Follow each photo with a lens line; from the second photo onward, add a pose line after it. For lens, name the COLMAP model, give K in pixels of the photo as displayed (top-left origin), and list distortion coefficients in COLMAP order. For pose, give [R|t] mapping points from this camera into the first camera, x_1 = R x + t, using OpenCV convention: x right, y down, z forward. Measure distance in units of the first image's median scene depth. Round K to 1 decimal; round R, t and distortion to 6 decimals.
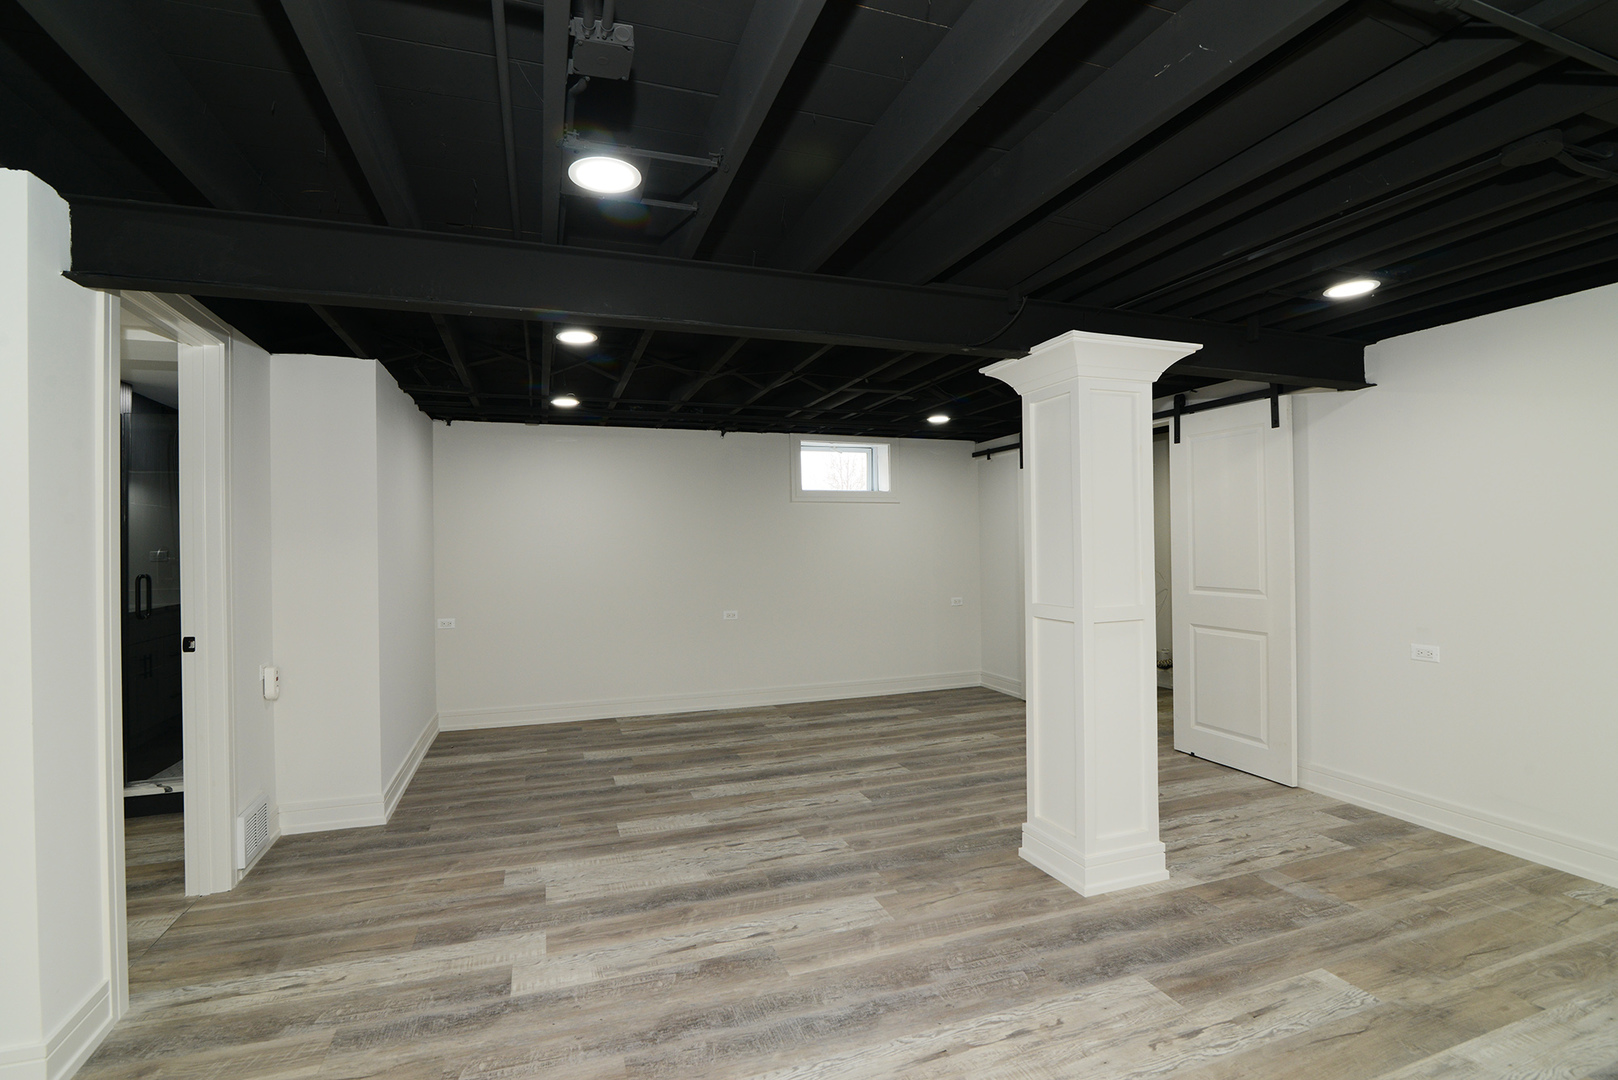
lens RADIAL K [[744.0, 0, 806.6], [0, 744.0, 538.6], [0, 0, 1]] dist [-0.021315, 0.000238]
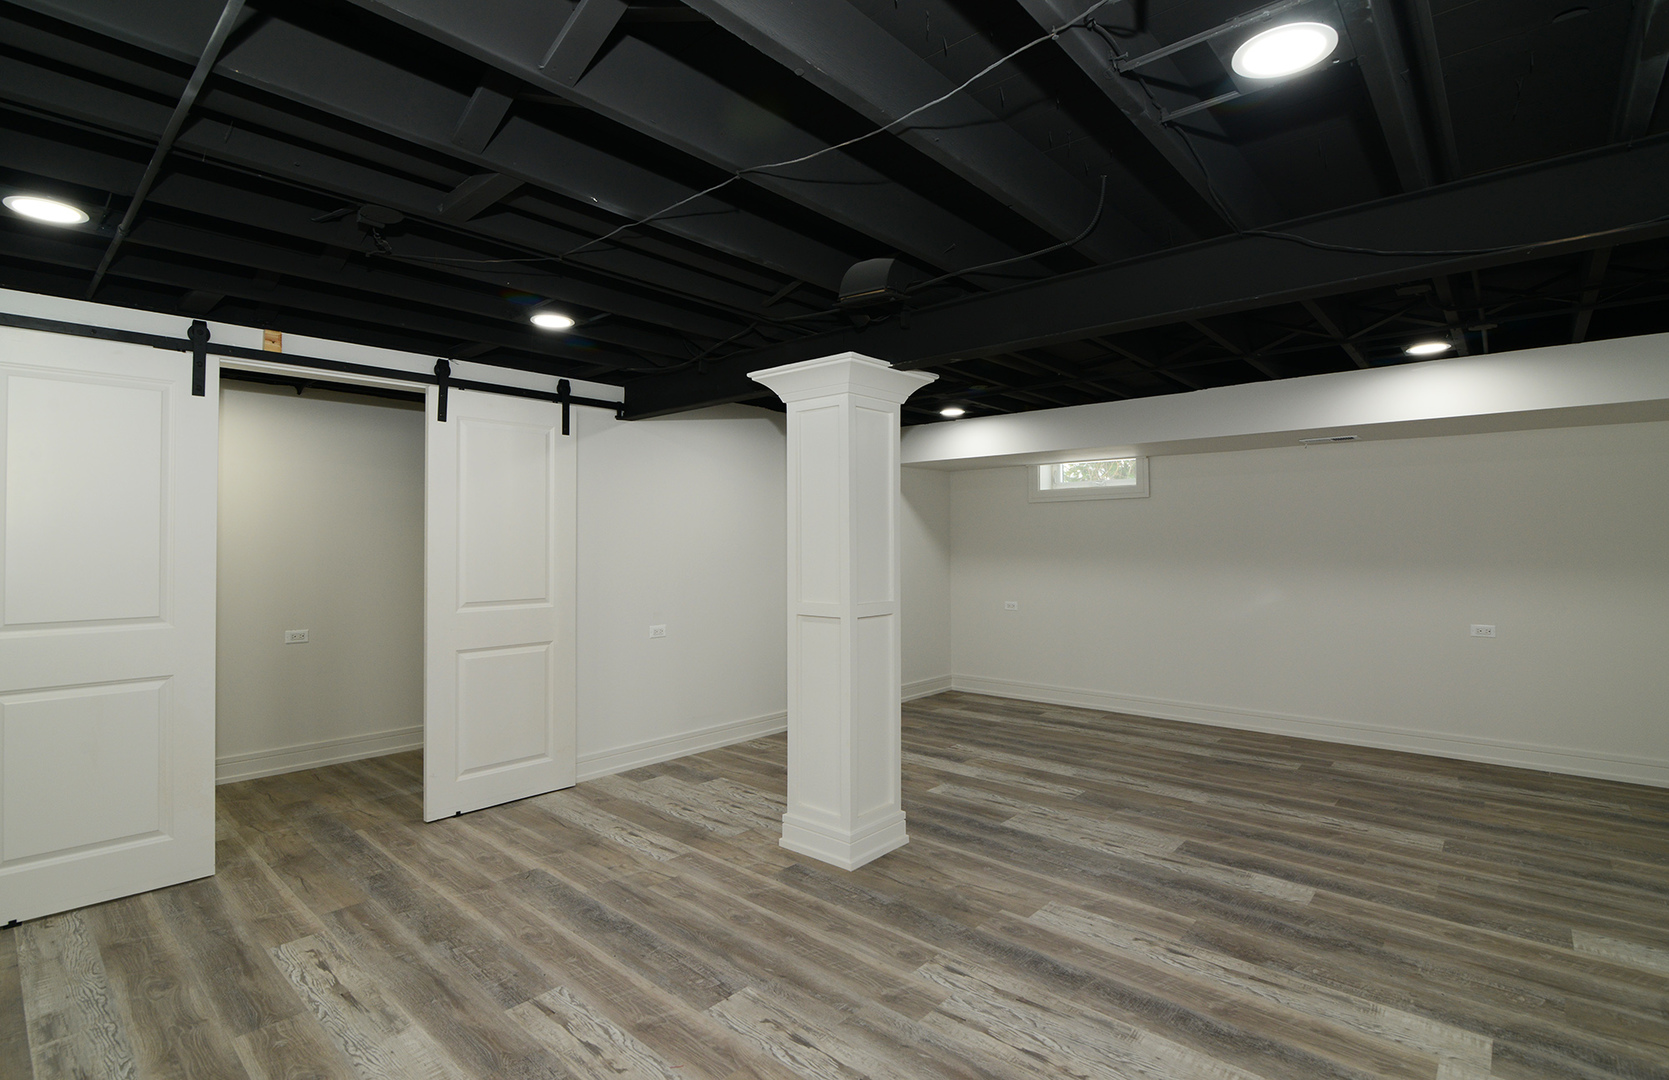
lens RADIAL K [[787.3, 0, 815.9], [0, 787.3, 537.2], [0, 0, 1]] dist [-0.020478, 0.000704]
pose [[-0.472819, 0.021384, 0.880900, -0.607721], [0.005306, 0.999756, -0.021421, 0.017409], [-0.881143, -0.005455, -0.472818, 1.552071]]
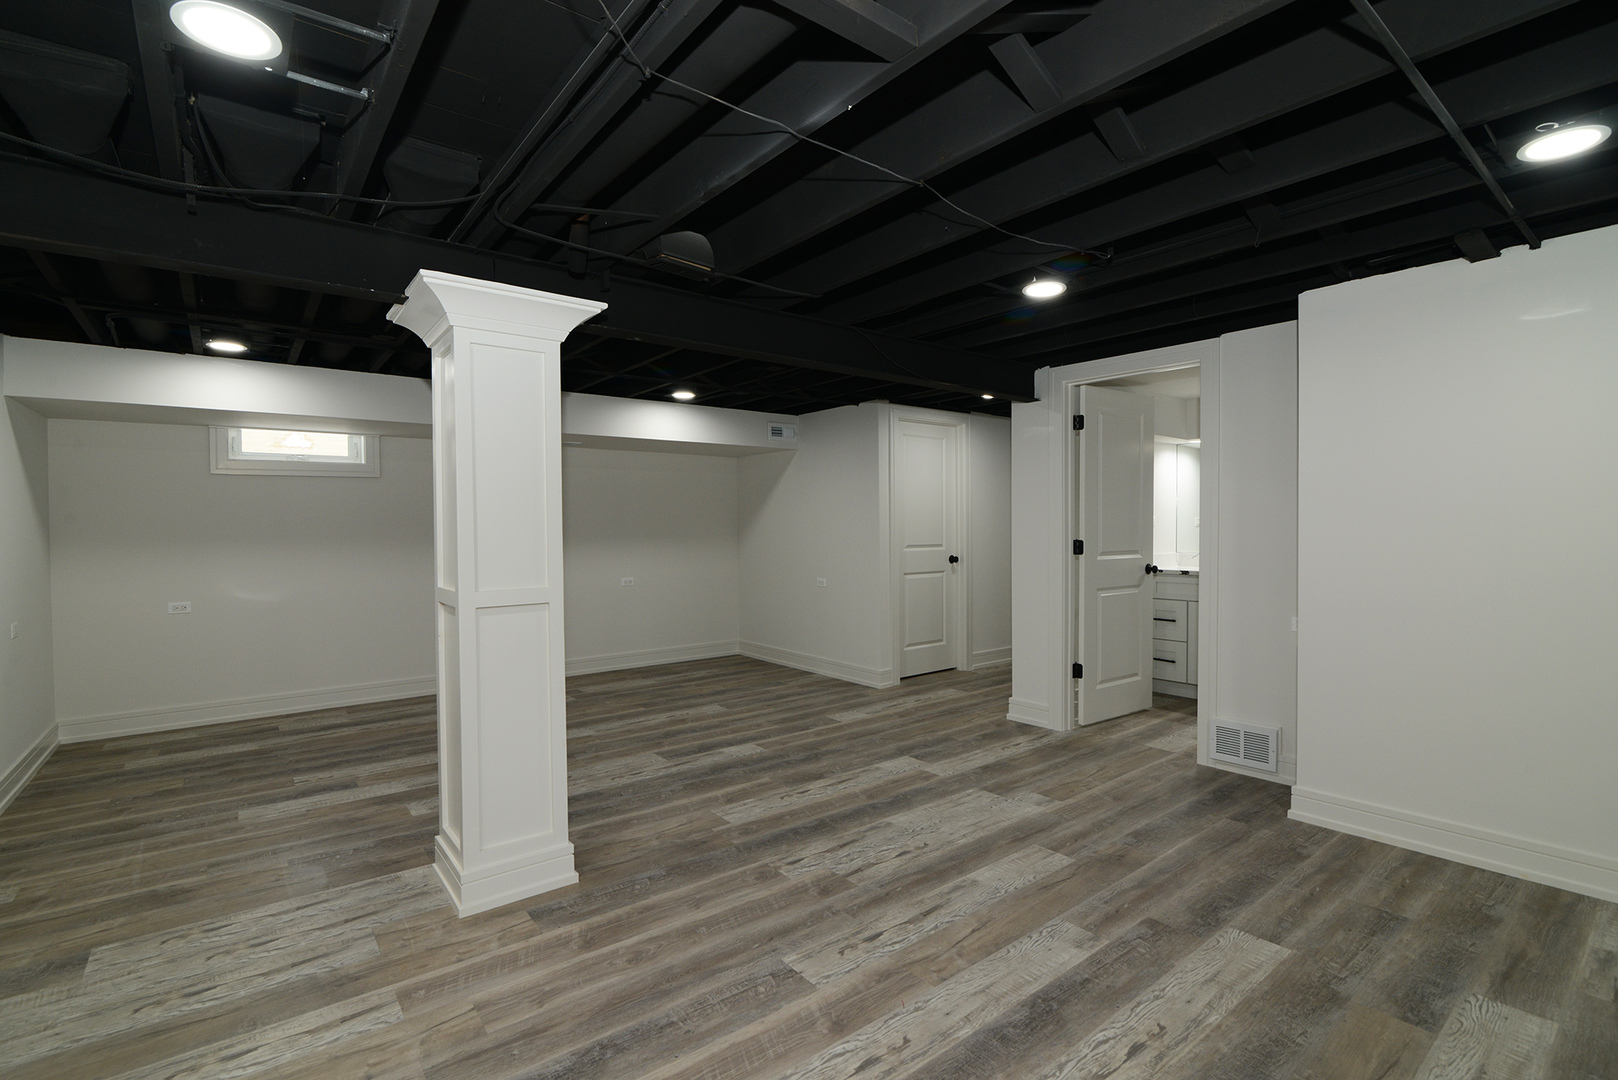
lens RADIAL K [[744.0, 0, 806.6], [0, 744.0, 538.6], [0, 0, 1]] dist [-0.021315, 0.000238]
pose [[-0.947334, 0.026501, -0.319148, 0.305429], [0.021929, 0.999599, 0.017913, 0.020999], [0.319495, 0.009971, -0.947536, 1.928742]]
